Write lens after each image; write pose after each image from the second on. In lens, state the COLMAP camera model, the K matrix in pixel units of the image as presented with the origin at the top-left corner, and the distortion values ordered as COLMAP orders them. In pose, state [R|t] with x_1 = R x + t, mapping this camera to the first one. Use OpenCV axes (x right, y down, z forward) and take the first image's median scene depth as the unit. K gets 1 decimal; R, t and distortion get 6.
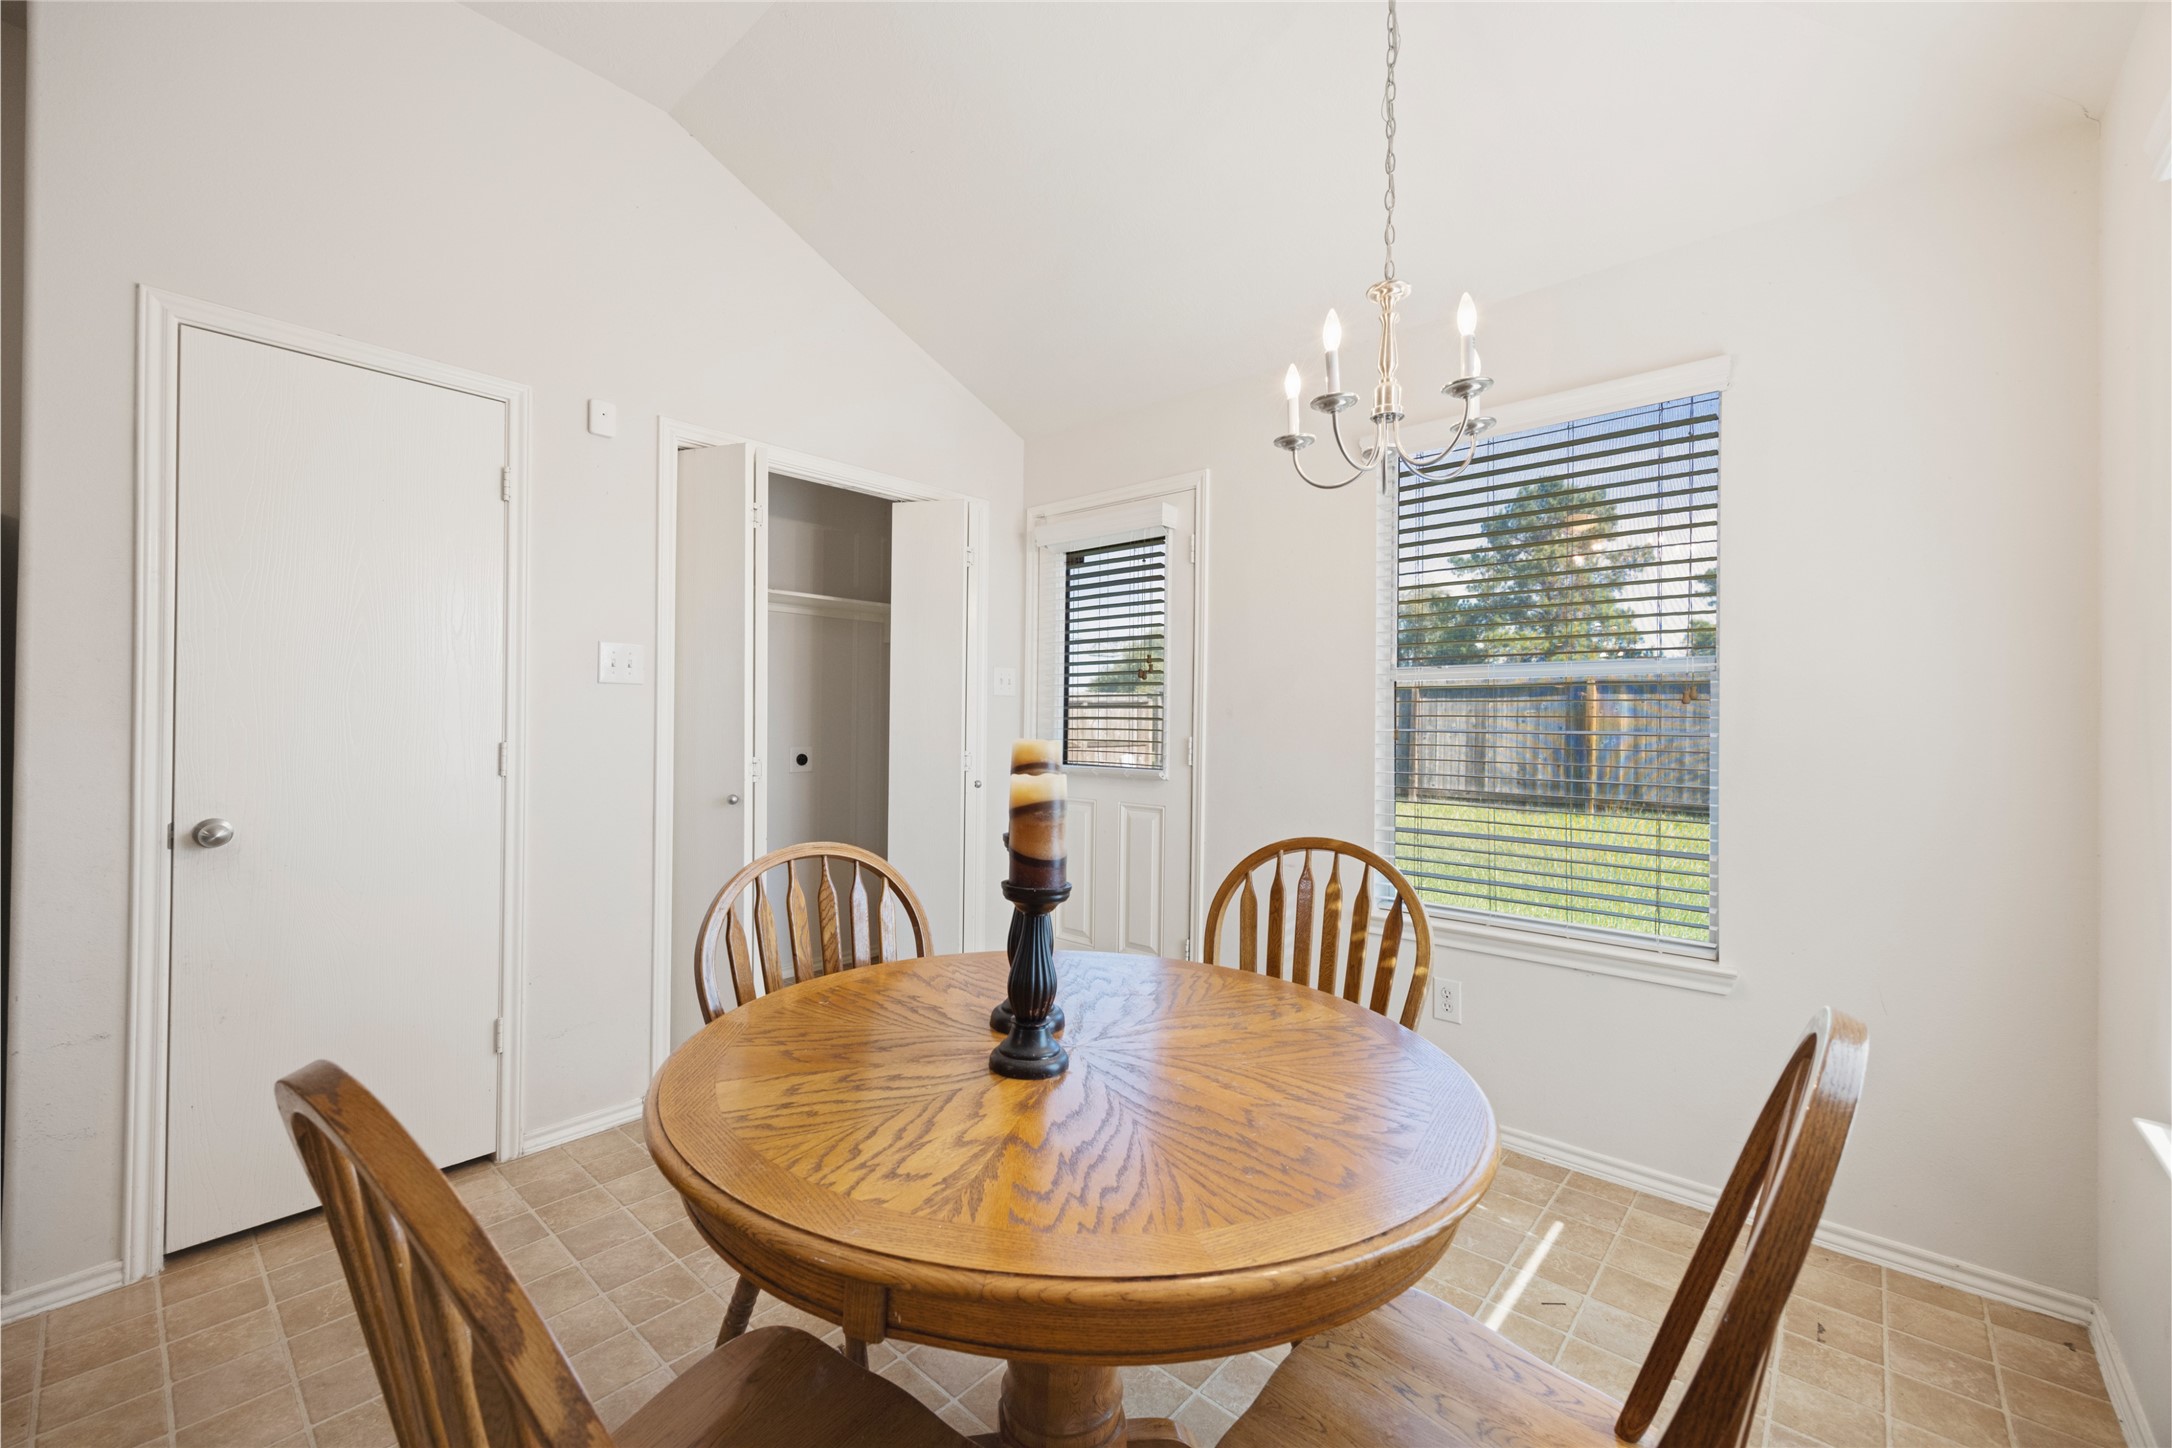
lens RADIAL K [[874.1, 0, 1078.3], [0, 874.1, 720.7], [0, 0, 1]] dist [0.009966, -0.000428]
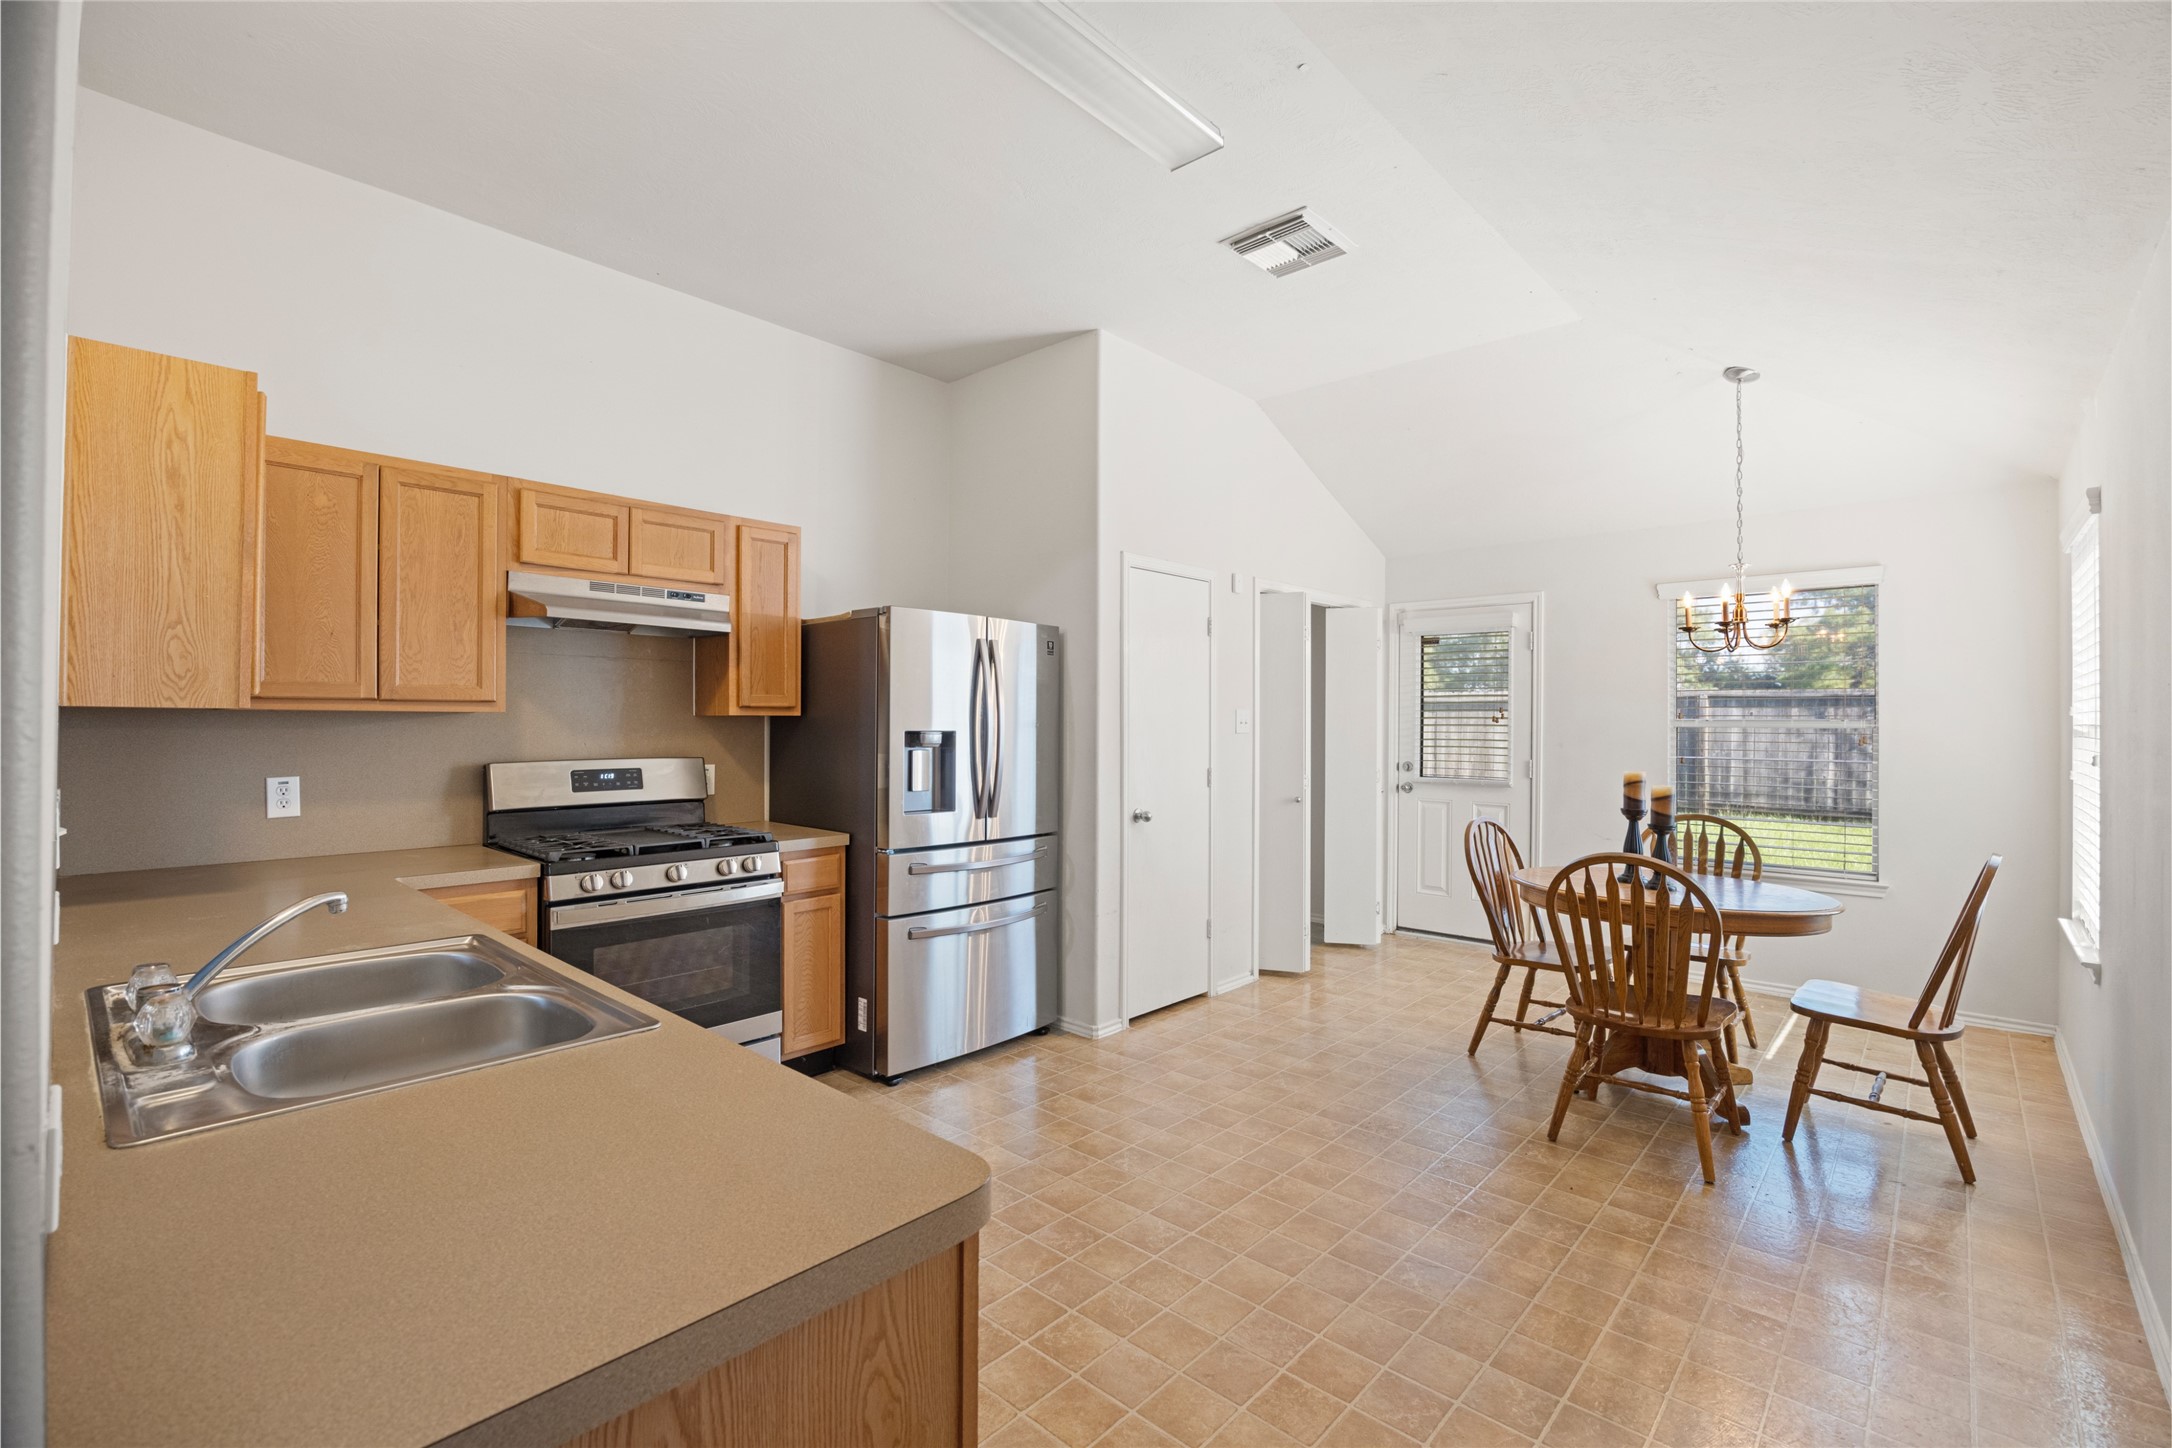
lens RADIAL K [[972.9, 0, 1086.0], [0, 972.9, 724.0], [0, 0, 1]] dist [0.000441, -0.000056]
pose [[0.999989, -0.004197, 0.002052, -0.948963], [0.004195, 0.999991, 0.000902, -0.072325], [-0.002056, -0.000893, 0.999997, -1.058856]]
